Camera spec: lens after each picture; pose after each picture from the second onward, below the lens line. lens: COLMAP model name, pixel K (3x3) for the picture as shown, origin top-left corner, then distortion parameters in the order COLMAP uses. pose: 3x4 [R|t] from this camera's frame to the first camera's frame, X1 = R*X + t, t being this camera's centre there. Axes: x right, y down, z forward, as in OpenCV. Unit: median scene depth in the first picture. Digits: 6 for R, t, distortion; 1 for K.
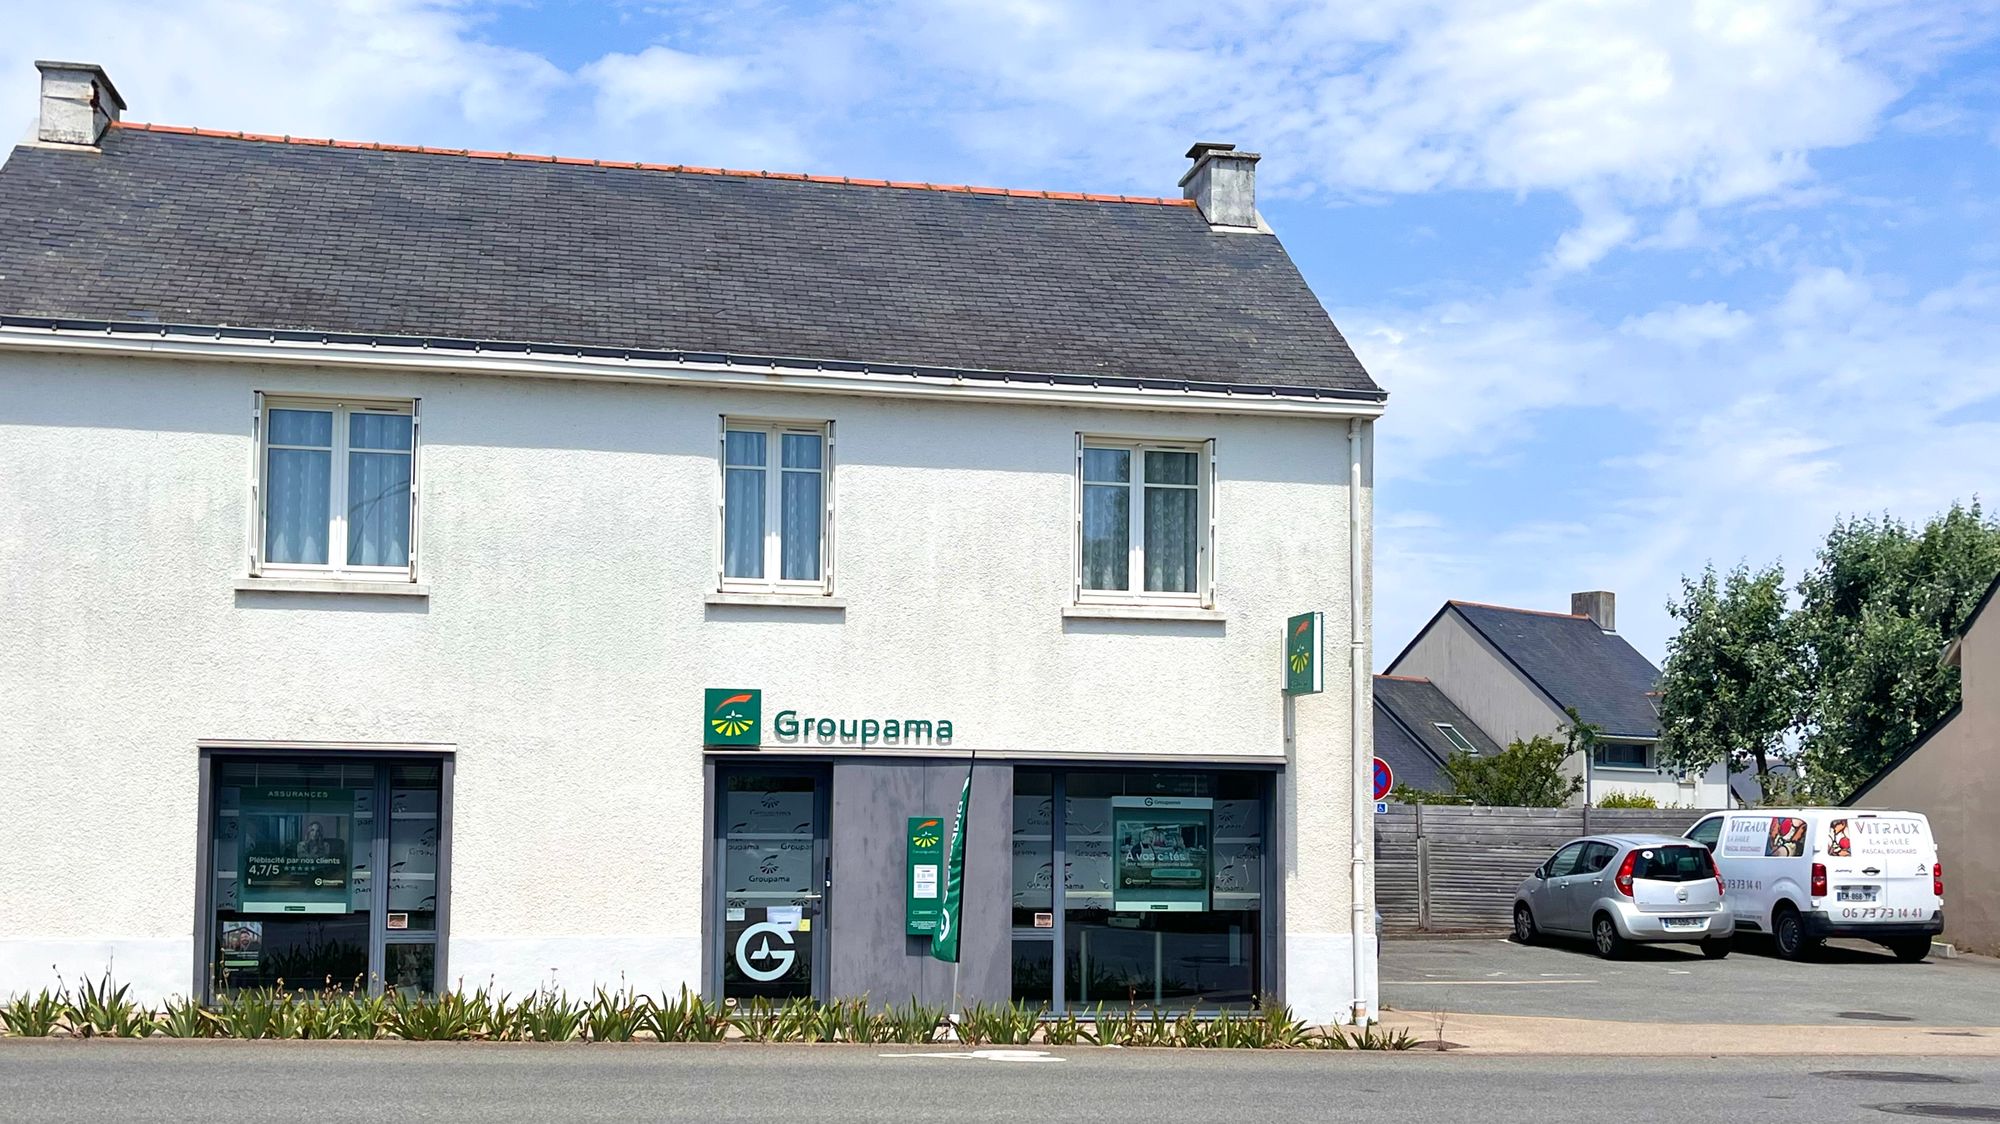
lens RADIAL K [[2106.8, 0, 1000.1], [0, 2106.8, 711.4], [0, 0, 1]] dist [0.125663, -0.296328]
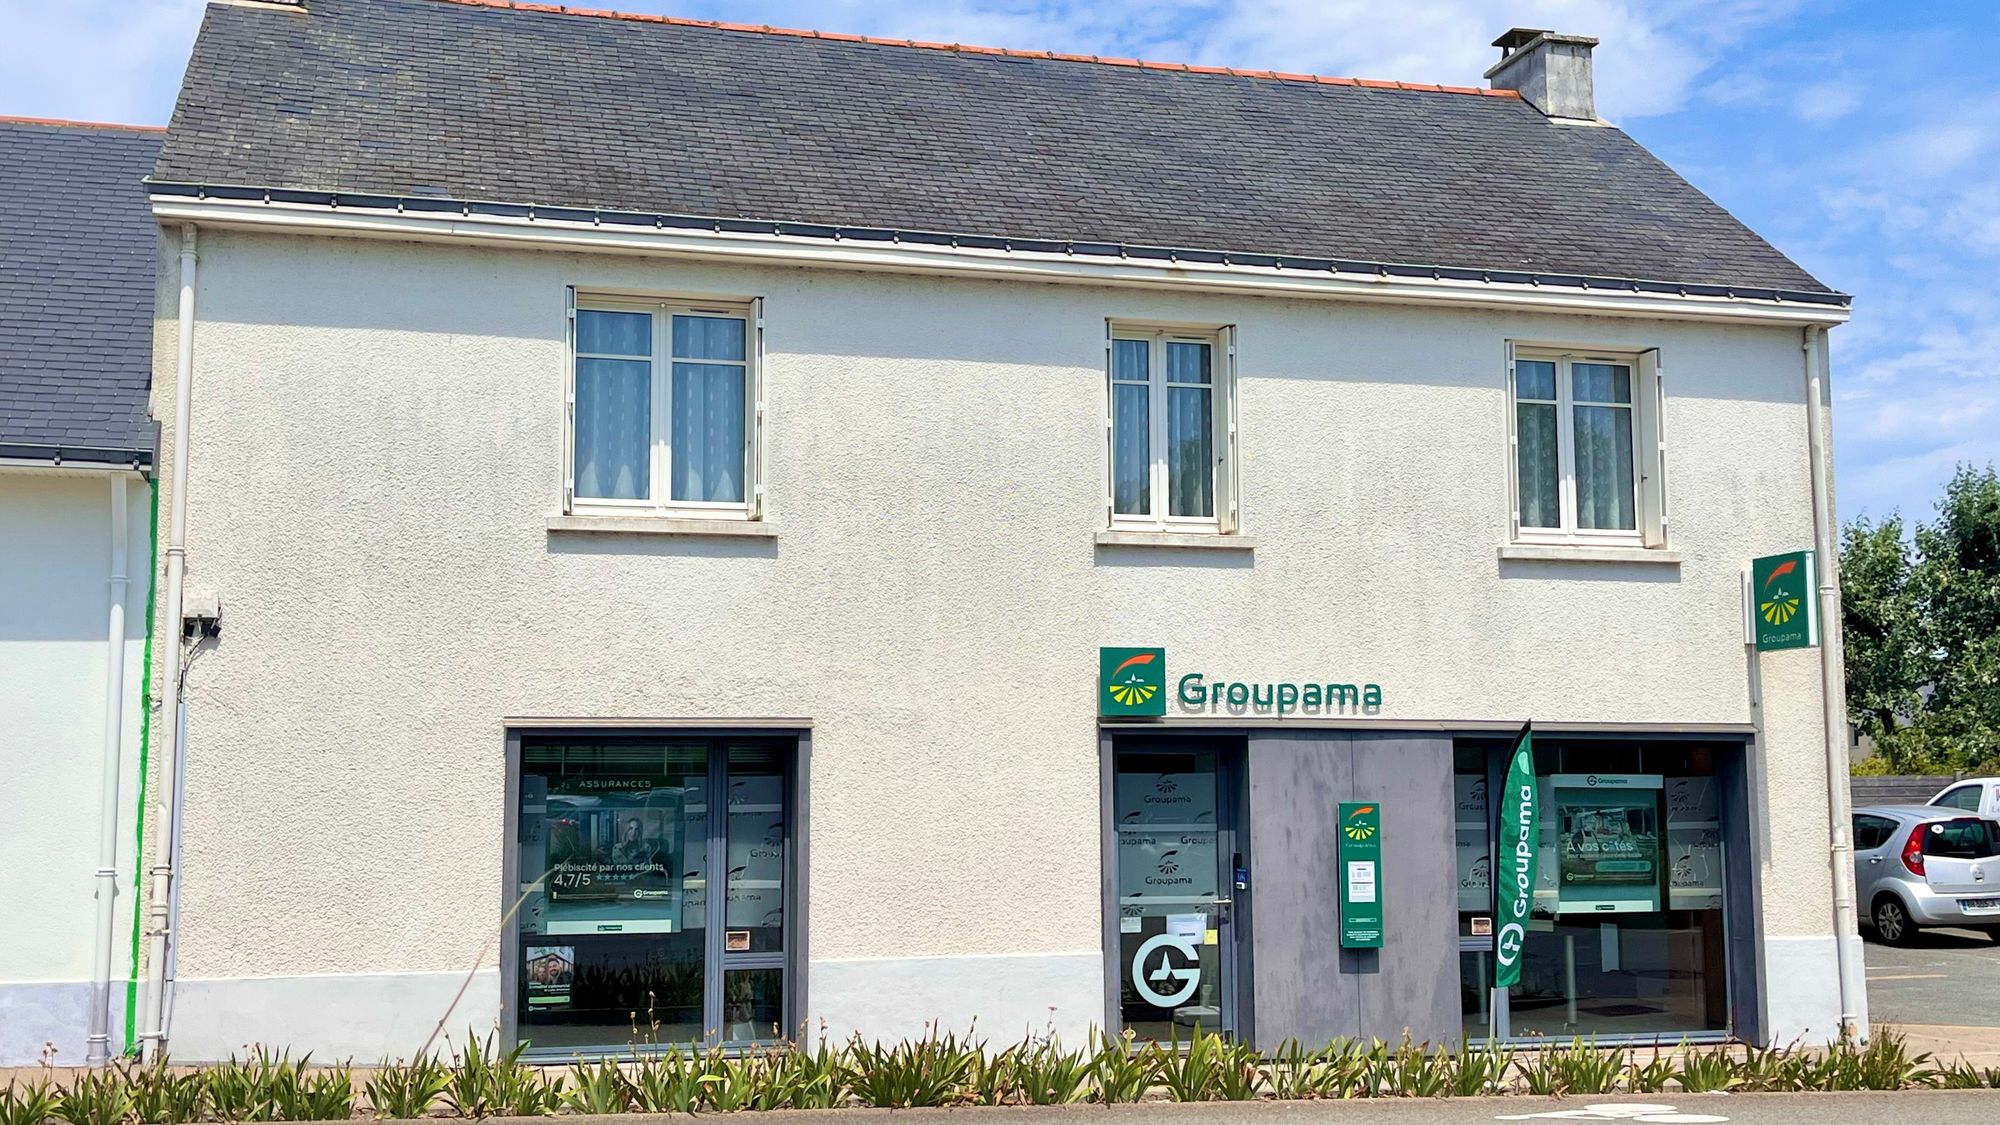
lens RADIAL K [[2120.4, 0, 1000.0], [0, 2120.4, 562.5], [0, 0, 1]] dist [0.172495, -0.602093]
pose [[0.997599, -0.006524, 0.068952, -0.231073], [0.010357, 0.998411, -0.055385, 0.001421], [-0.068481, 0.055966, 0.996081, 0.175760]]
